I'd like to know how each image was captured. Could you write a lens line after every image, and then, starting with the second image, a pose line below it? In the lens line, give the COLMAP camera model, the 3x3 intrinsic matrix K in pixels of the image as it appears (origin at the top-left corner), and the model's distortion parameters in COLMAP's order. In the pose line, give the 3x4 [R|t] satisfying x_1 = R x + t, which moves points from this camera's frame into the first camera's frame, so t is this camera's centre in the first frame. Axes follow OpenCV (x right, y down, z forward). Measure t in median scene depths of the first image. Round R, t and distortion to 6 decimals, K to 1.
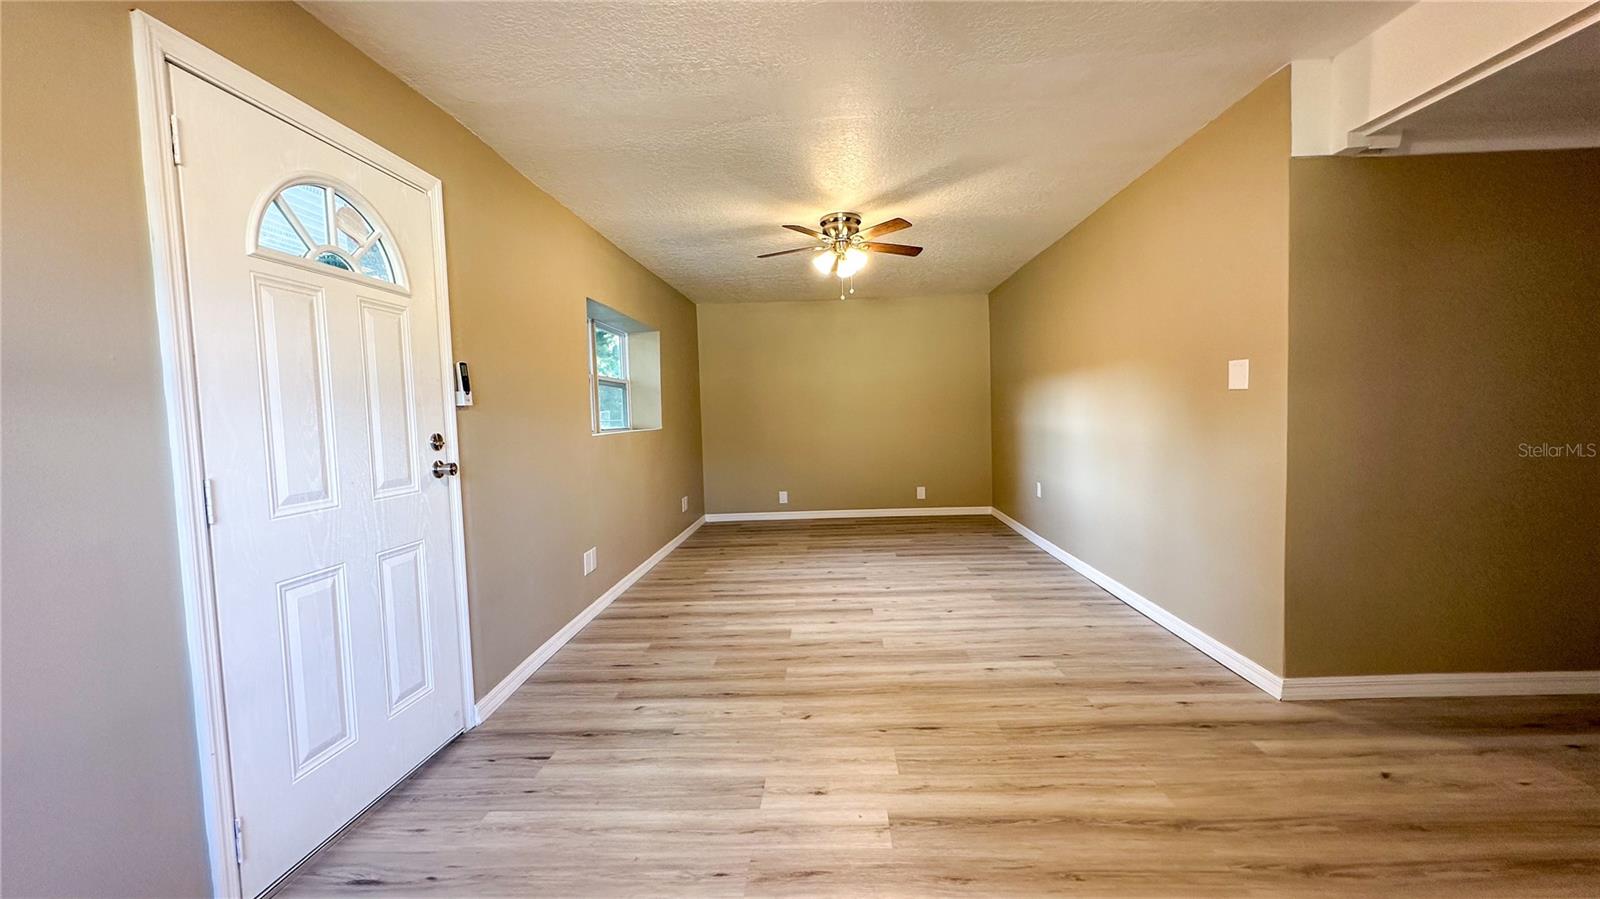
lens RADIAL K [[641.8, 0, 798.5], [0, 641.8, 445.9], [0, 0, 1]] dist [-0.001337, 0.000797]
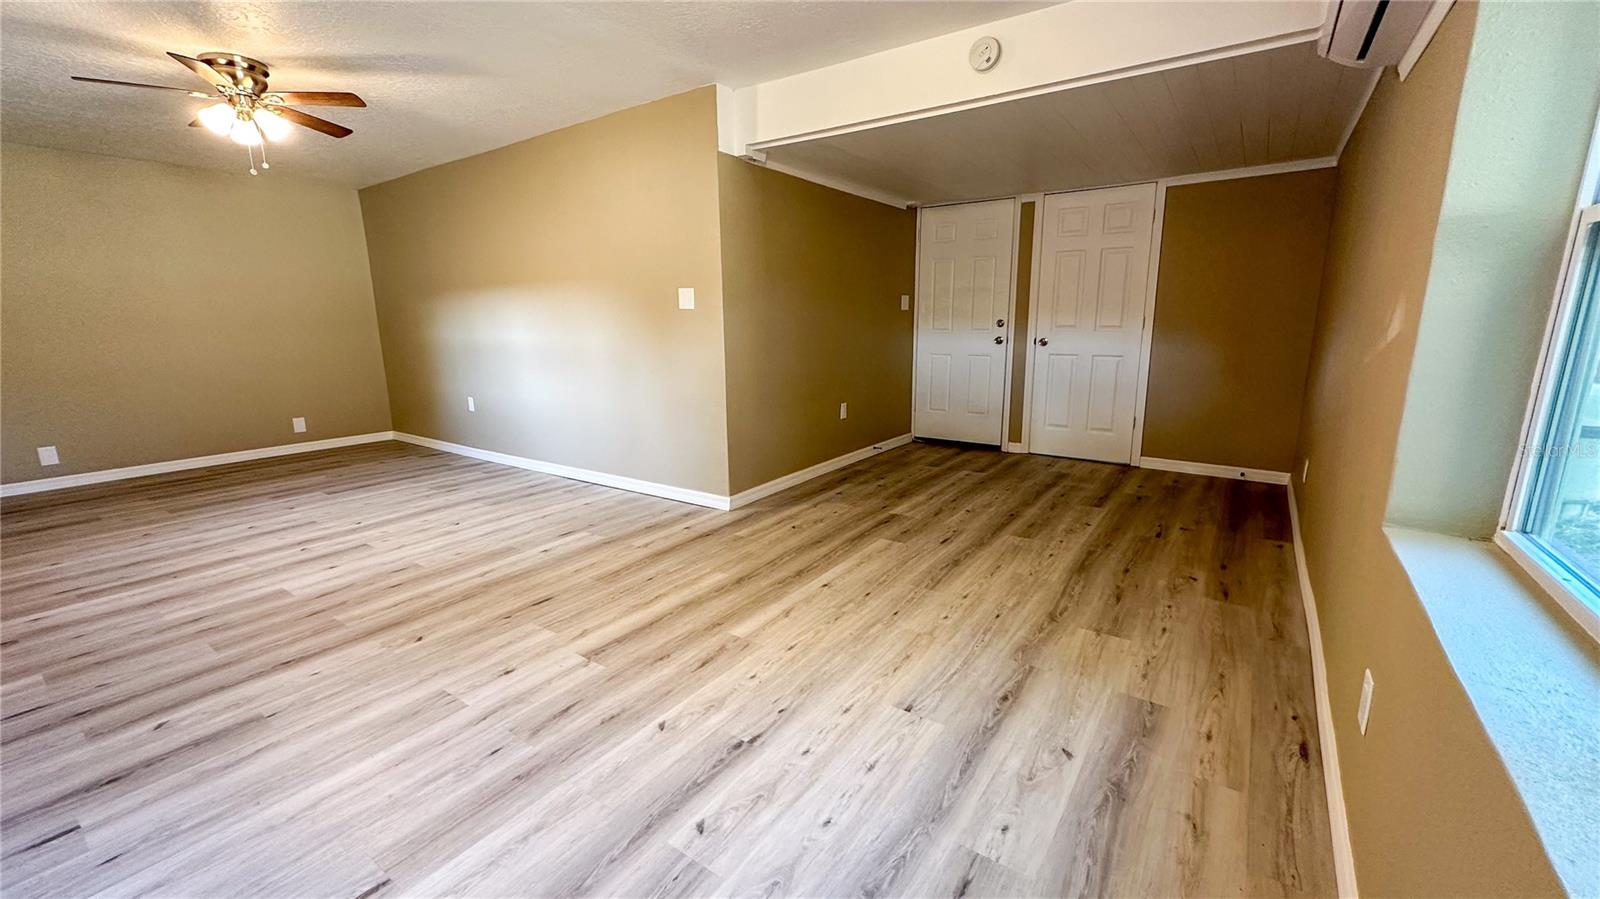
lens RADIAL K [[641.8, 0, 800.7], [0, 641.8, 449.9], [0, 0, 1]] dist [-0.001337, 0.000797]
pose [[0.534601, -0.145449, 0.832494, -0.337929], [0.038405, 0.988242, 0.147998, 0.015148], [-0.844231, -0.047148, 0.533901, 0.009176]]
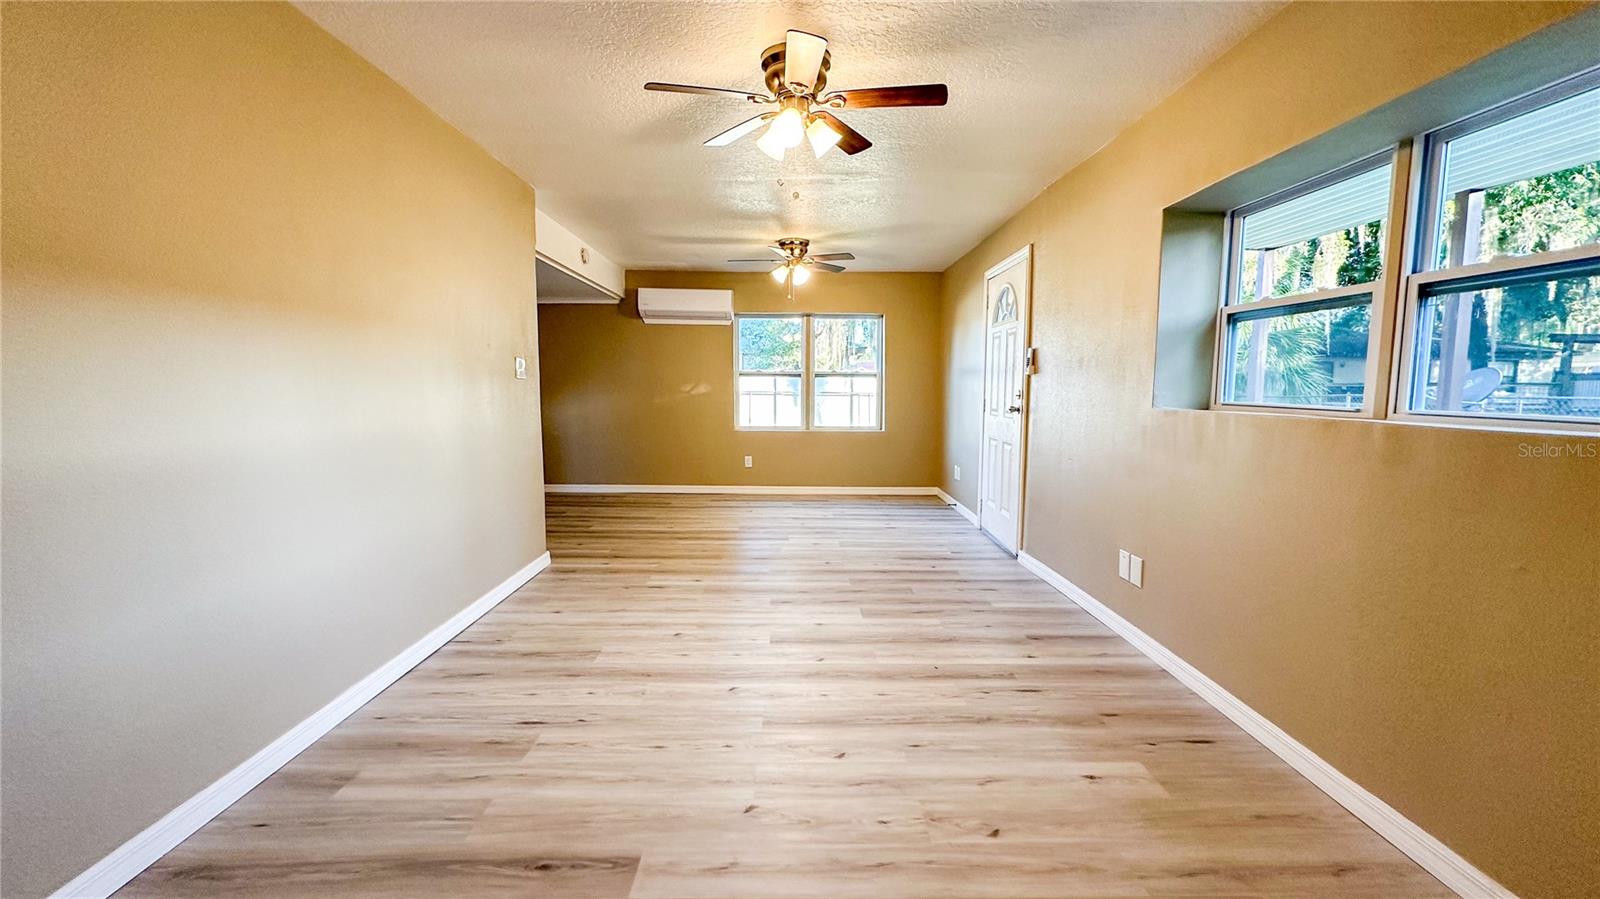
lens RADIAL K [[641.8, 0, 807.2], [0, 641.8, 445.6], [0, 0, 1]] dist [-0.001337, 0.000797]
pose [[-0.996601, 0.038408, -0.072872, 0.137117], [0.027003, 0.988088, 0.151500, -0.112581], [0.077822, 0.149018, -0.985767, 2.011995]]
